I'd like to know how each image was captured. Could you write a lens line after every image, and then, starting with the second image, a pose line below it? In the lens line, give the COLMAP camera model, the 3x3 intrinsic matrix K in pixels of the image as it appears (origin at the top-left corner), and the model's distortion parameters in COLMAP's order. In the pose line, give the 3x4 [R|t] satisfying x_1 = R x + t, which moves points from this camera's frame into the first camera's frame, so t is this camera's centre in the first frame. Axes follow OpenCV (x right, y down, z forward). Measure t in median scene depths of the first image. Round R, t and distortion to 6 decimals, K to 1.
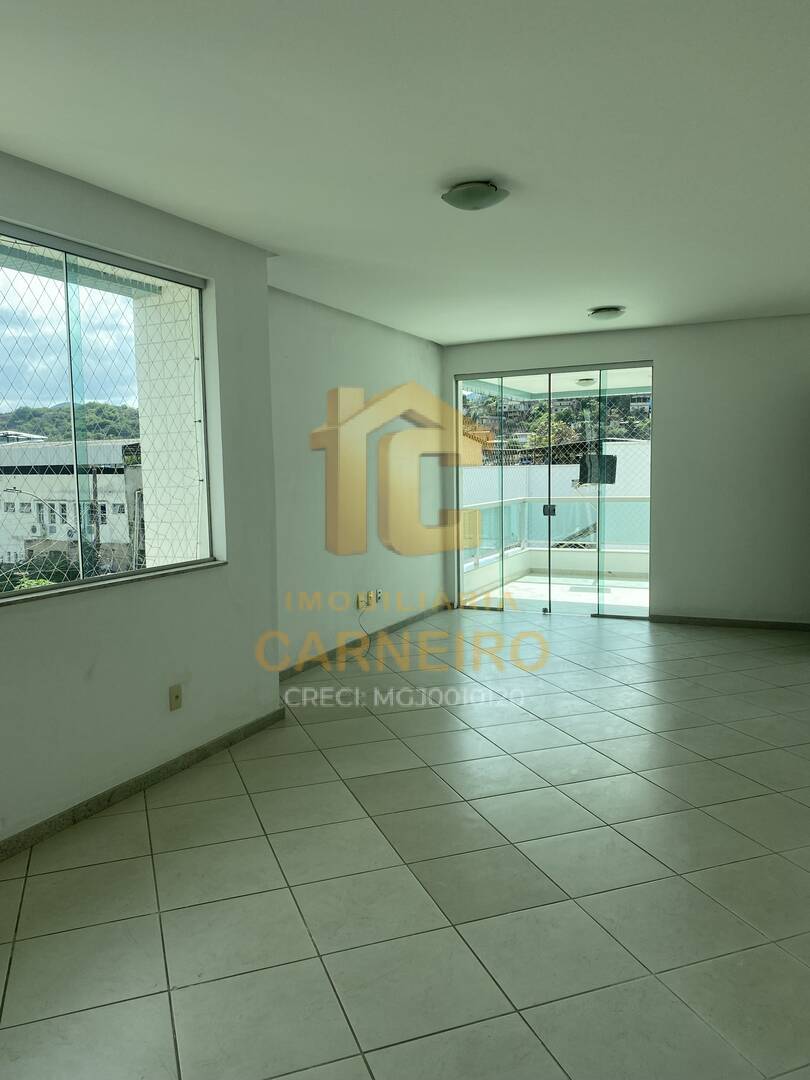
lens RADIAL K [[827.6, 0, 412.9], [0, 827.6, 542.6], [0, 0, 1]] dist [0.040588, -0.029343]
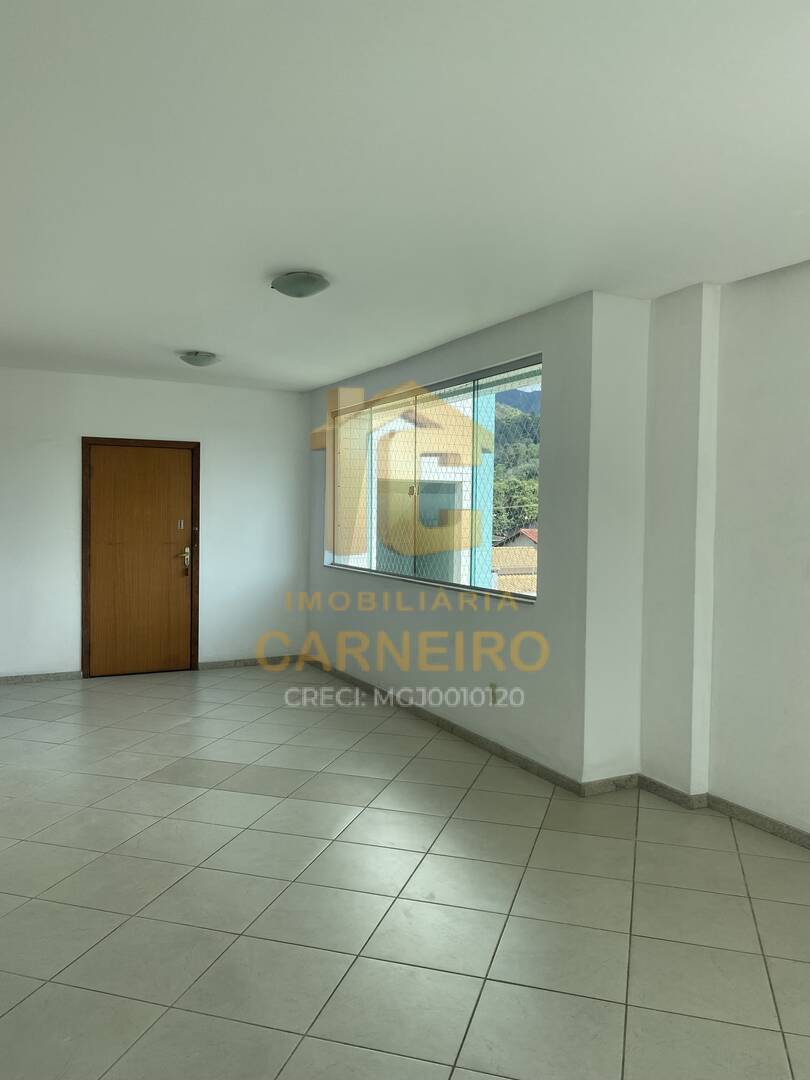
lens RADIAL K [[827.6, 0, 403.6], [0, 827.6, 540.7], [0, 0, 1]] dist [0.040588, -0.029343]
pose [[-0.598523, 0.040886, -0.800062, 0.666609], [-0.088024, 0.989293, 0.116407, -0.152268], [0.796255, 0.140097, -0.588515, 1.316948]]
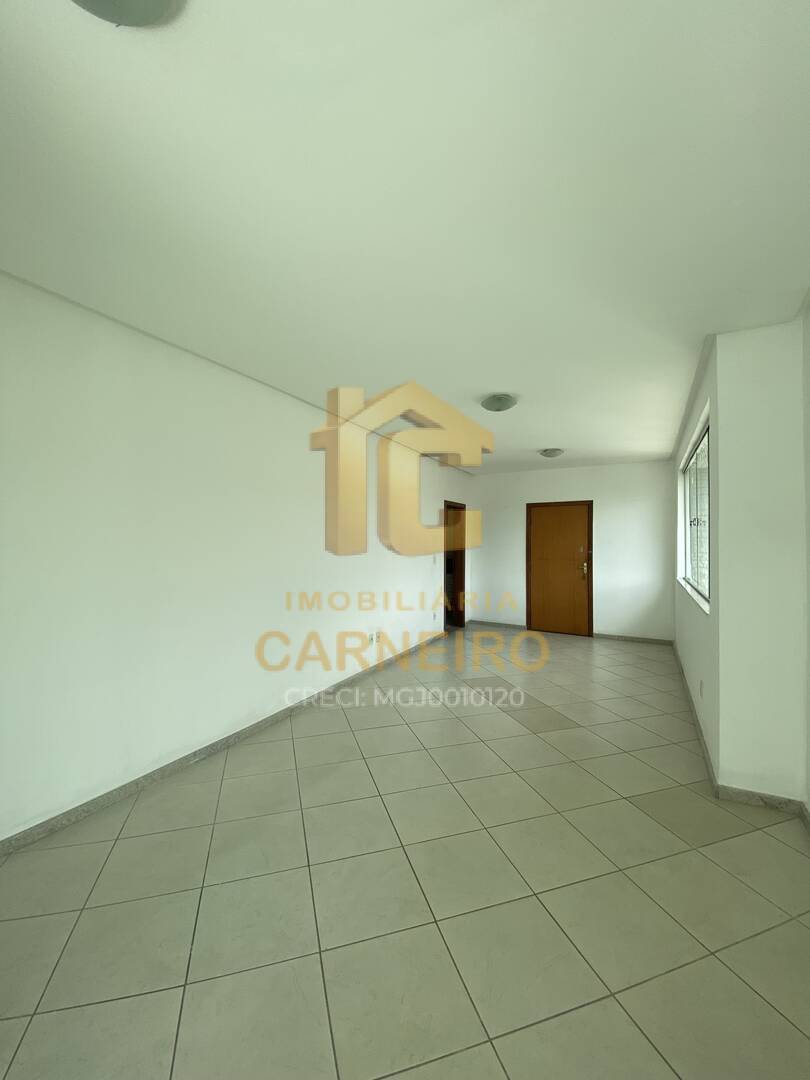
lens RADIAL K [[435.2, 0, 396.9], [0, 435.2, 535.9], [0, 0, 1]] dist [-0.002228, -0.001230]
pose [[-0.997163, 0.012963, 0.074144, 0.167144], [0.019736, 0.995622, 0.091363, -0.146177], [-0.072635, 0.092567, -0.993054, 1.483267]]
